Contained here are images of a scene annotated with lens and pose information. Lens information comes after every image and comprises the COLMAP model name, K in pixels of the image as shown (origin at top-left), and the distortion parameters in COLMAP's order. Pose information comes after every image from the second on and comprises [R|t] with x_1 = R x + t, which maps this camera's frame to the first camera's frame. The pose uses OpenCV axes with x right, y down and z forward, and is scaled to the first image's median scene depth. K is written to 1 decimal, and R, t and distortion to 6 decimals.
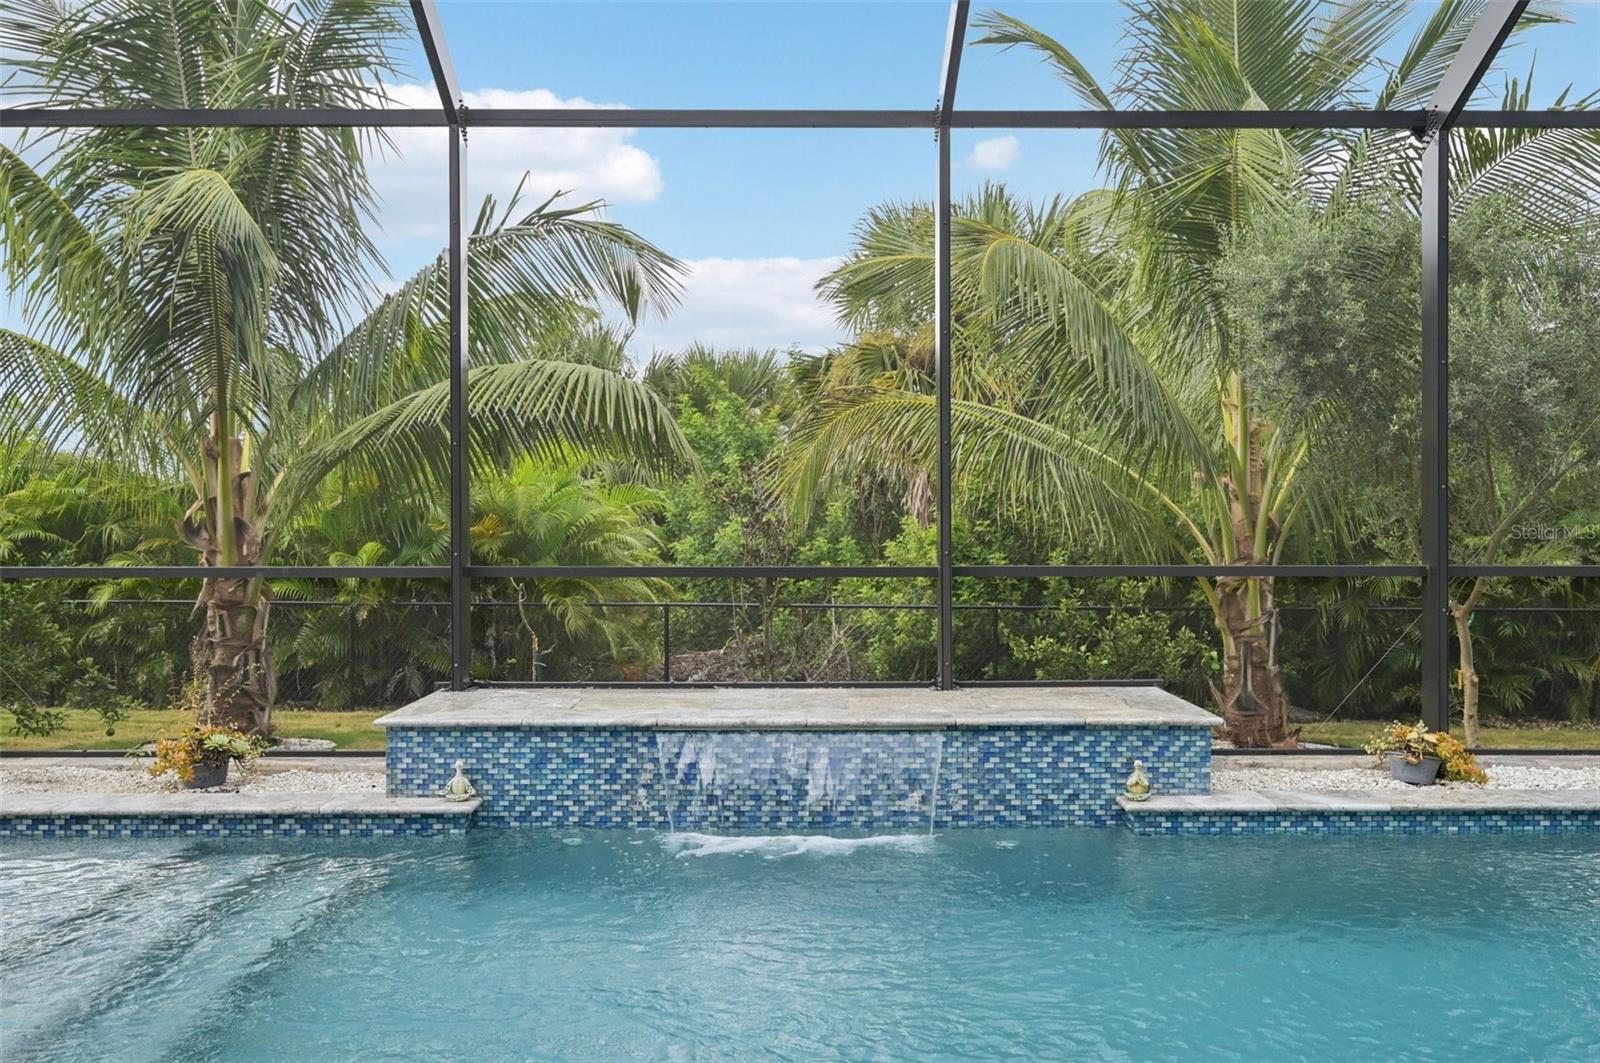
lens RADIAL K [[1388.9, 0, 798.7], [0, 1388.9, 529.0], [0, 0, 1]] dist [-0.012088, -0.000137]
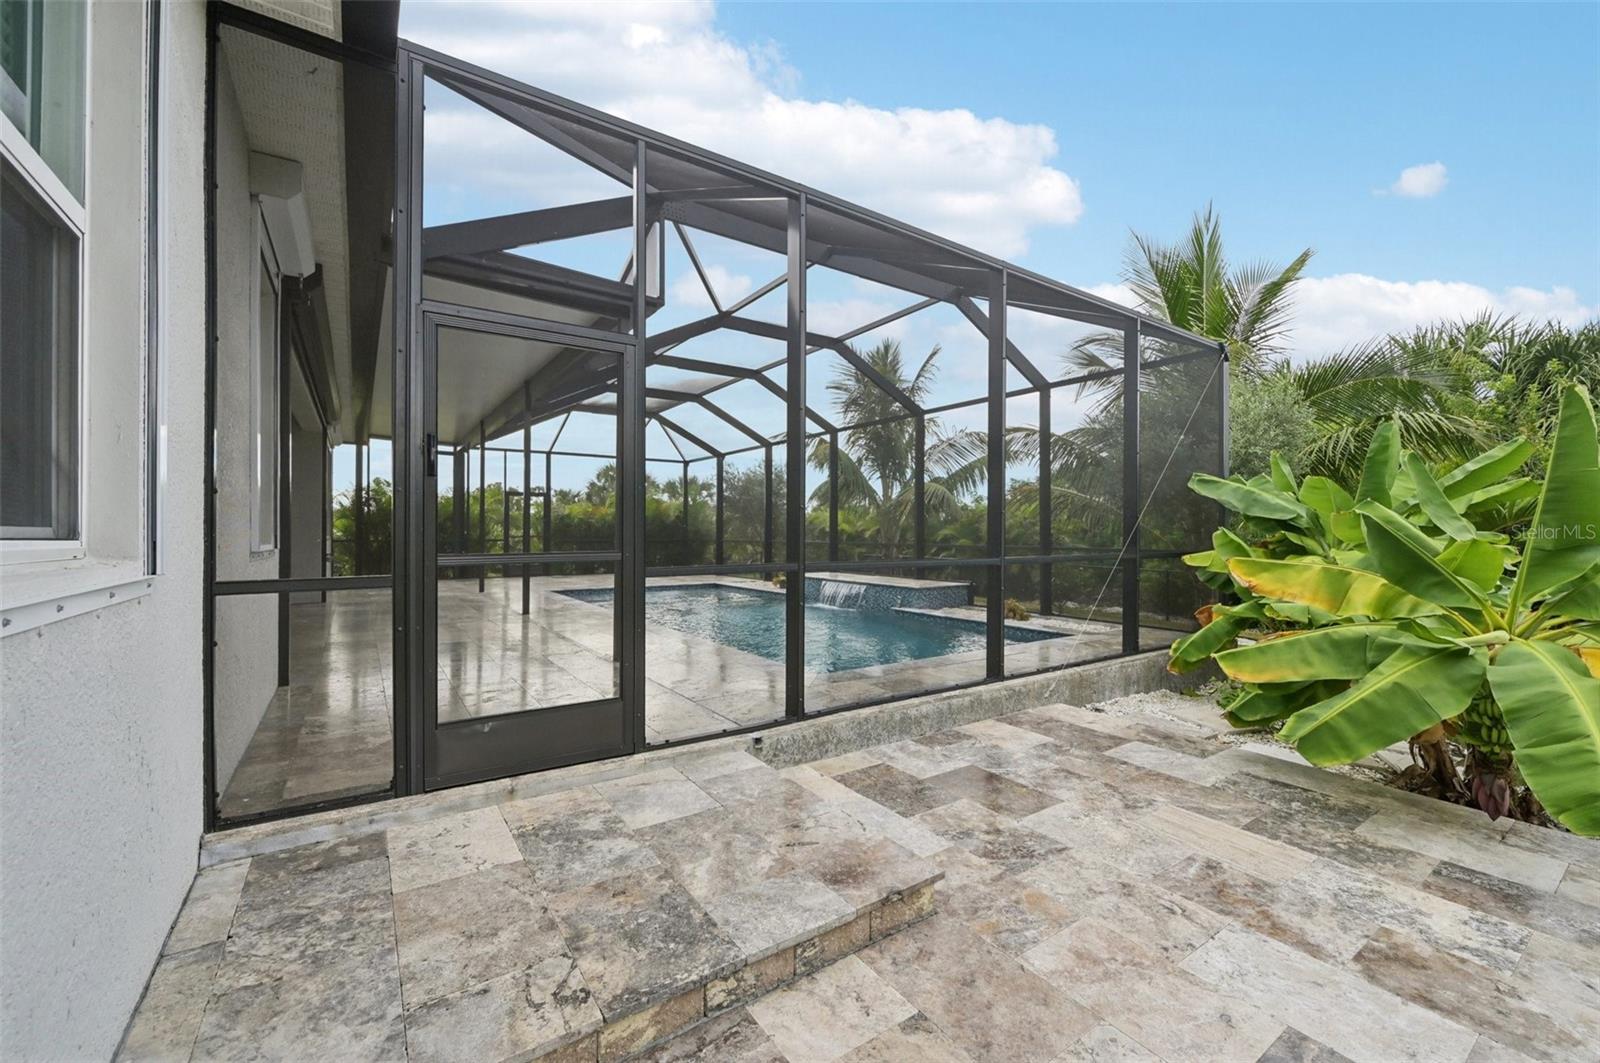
lens RADIAL K [[640.9, 0, 800.0], [0, 640.9, 531.5], [0, 0, 1]] dist [0.000054, 0.000009]
pose [[0.568734, 0.002173, -0.822518, 1.445657], [-0.010337, 0.999936, -0.004506, 0.008783], [0.822456, 0.011065, 0.568721, -0.160115]]
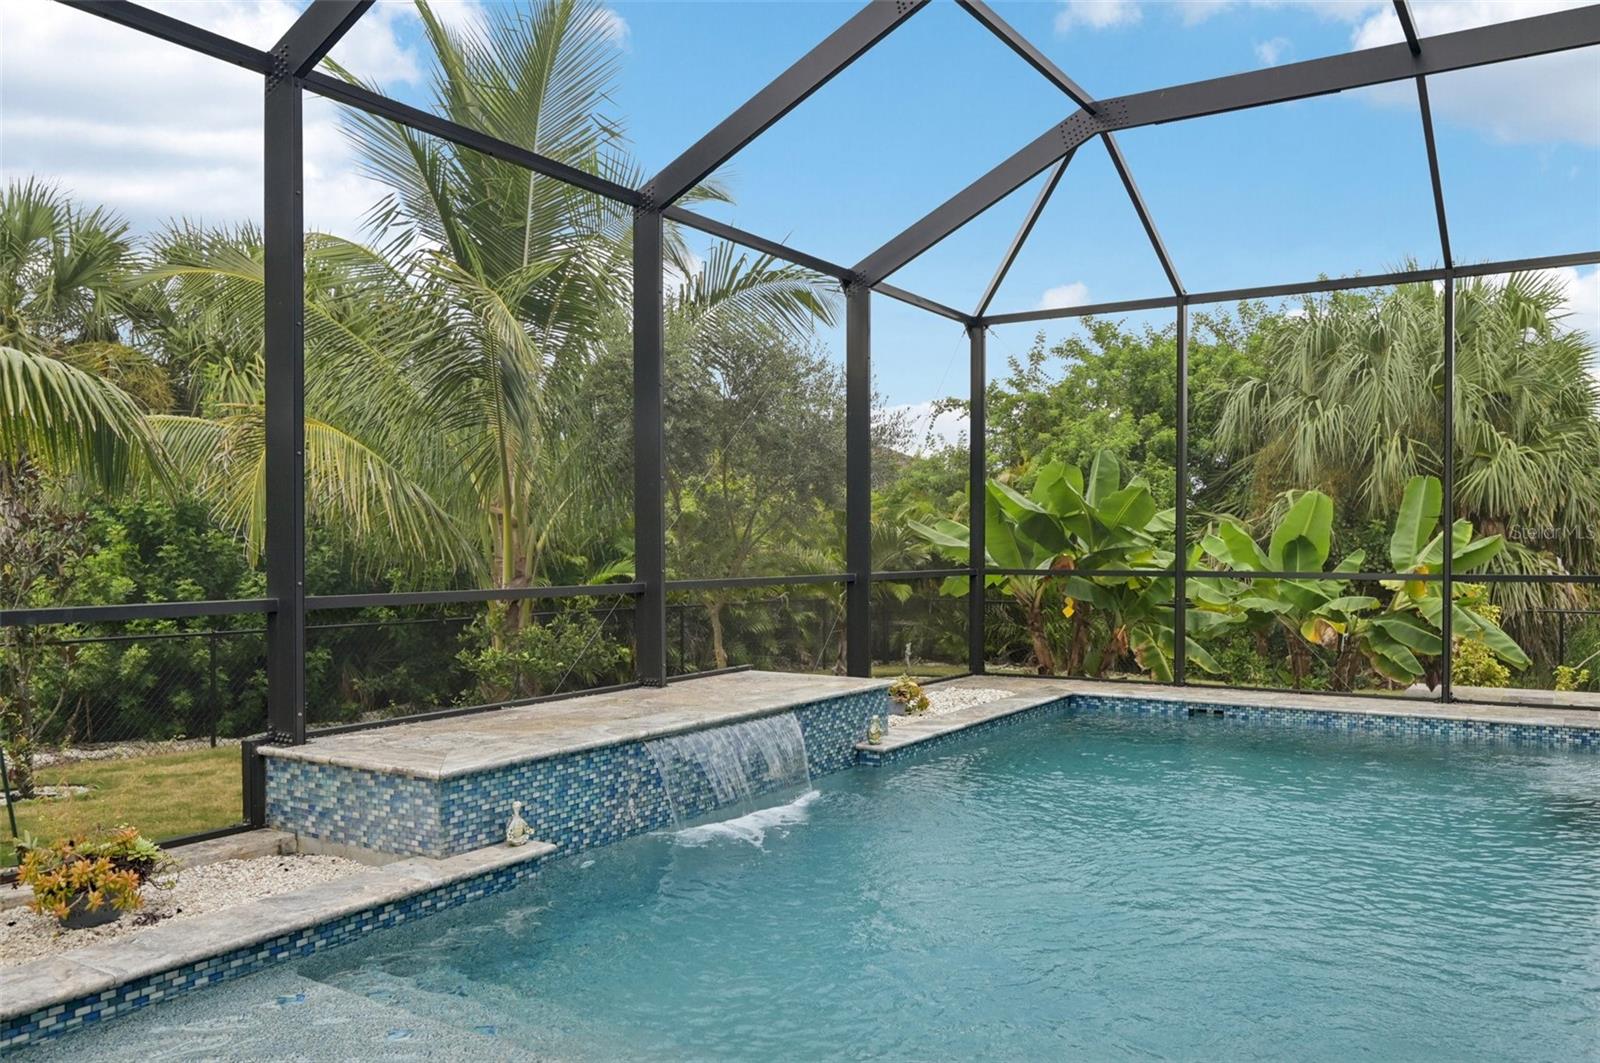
lens RADIAL K [[1253.4, 0, 796.4], [0, 1253.4, 534.5], [0, 0, 1]] dist [-0.004898, -0.003408]
pose [[0.531761, 0.006115, 0.846873, -0.853647], [0.004923, 0.999935, -0.010311, -0.002951], [-0.846880, 0.009652, 0.531696, 0.387669]]
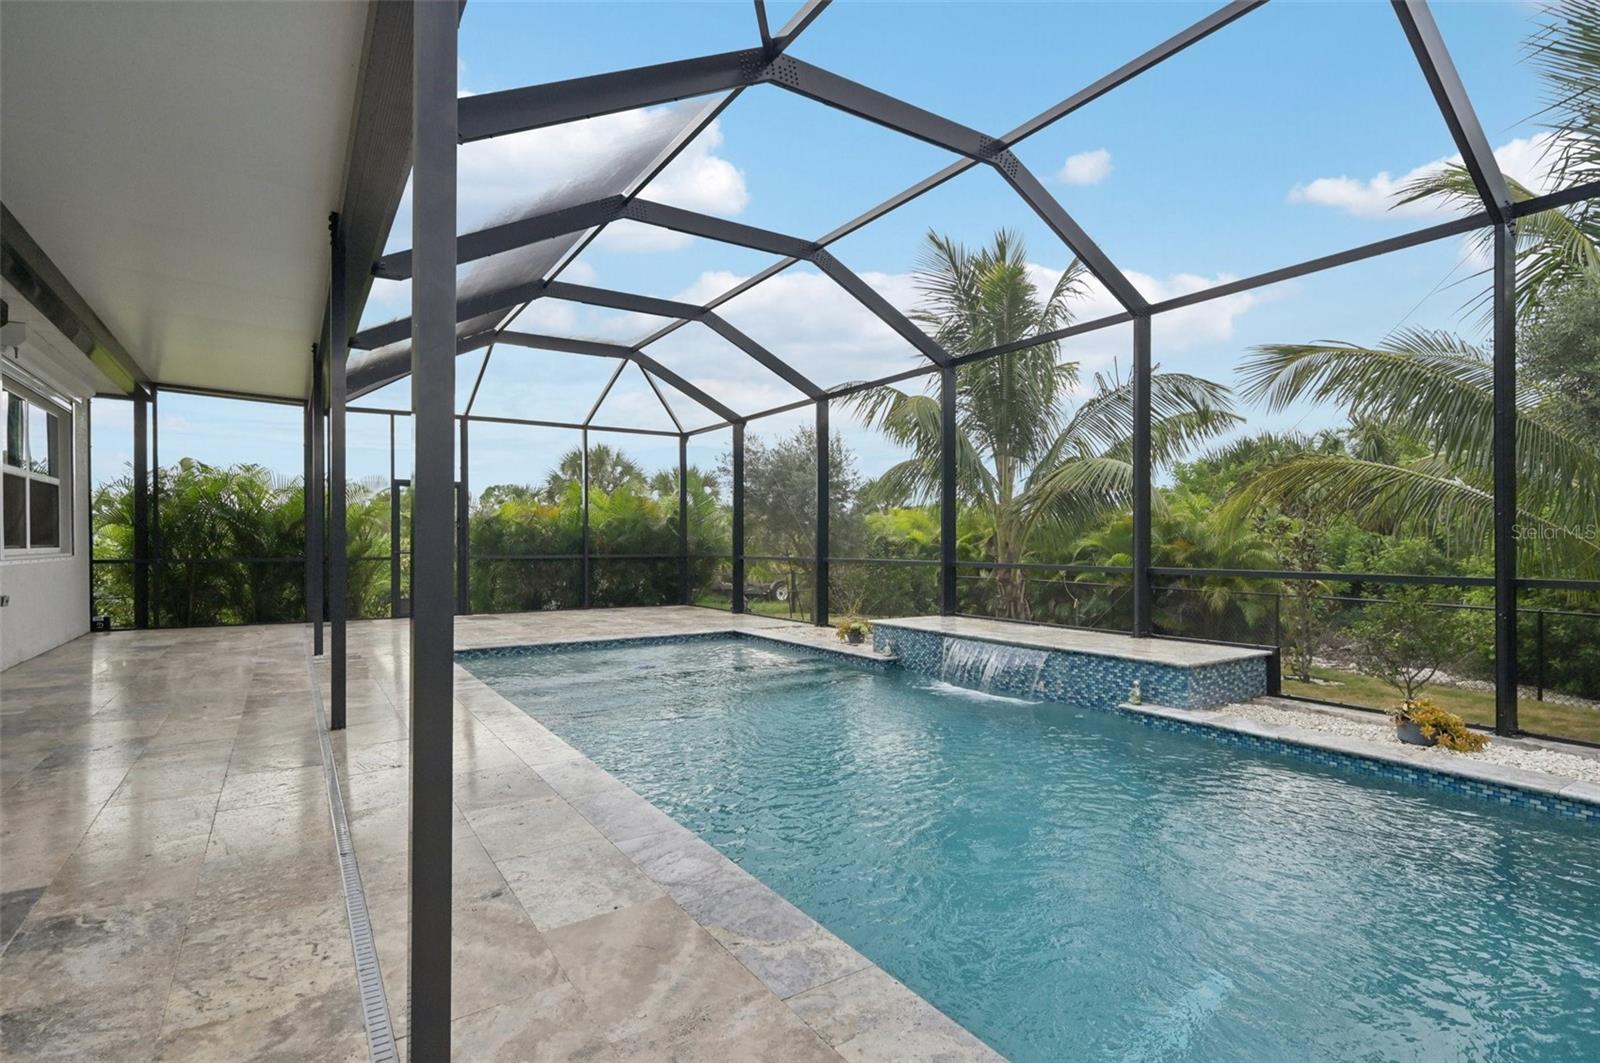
lens RADIAL K [[784.9, 0, 808.0], [0, 784.9, 544.7], [0, 0, 1]] dist [-0.000324, 0.000473]
pose [[0.554010, 0.004368, -0.832498, 0.811274], [-0.007602, 0.999971, 0.000188, 0.001729], [0.832475, 0.006224, 0.554027, 0.124572]]
